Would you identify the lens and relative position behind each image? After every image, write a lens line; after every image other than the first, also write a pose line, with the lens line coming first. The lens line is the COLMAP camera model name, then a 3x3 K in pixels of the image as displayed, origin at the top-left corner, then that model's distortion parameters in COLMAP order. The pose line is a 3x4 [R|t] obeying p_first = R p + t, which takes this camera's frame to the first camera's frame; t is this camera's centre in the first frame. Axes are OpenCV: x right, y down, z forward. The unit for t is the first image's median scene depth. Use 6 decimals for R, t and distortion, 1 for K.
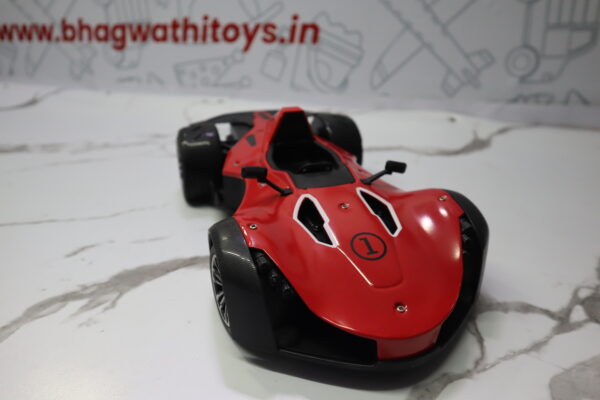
lens RADIAL K [[449.8, 0, 304.9], [0, 449.8, 198.4], [0, 0, 1]] dist [-0.093226, 0.077729]
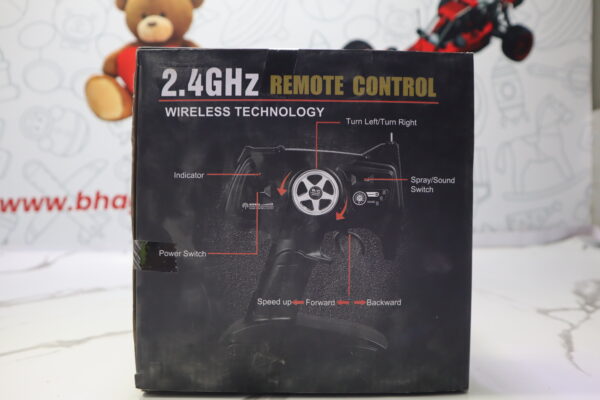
lens RADIAL K [[449.8, 0, 304.9], [0, 449.8, 198.4], [0, 0, 1]] dist [-0.093226, 0.077729]
pose [[0.938895, -0.019170, 0.343670, -0.454102], [0.159440, 0.909093, -0.384875, 0.152082], [-0.305050, 0.416151, 0.856599, -0.155900]]
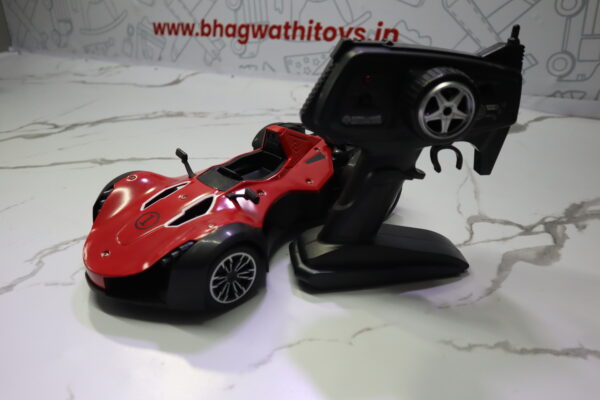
lens RADIAL K [[449.8, 0, 304.9], [0, 449.8, 198.4], [0, 0, 1]] dist [-0.093226, 0.077729]
pose [[0.983366, 0.075770, -0.165078, 0.013459], [-0.070426, 0.996793, 0.037998, 0.064020], [0.167428, -0.025740, 0.985548, -0.314606]]
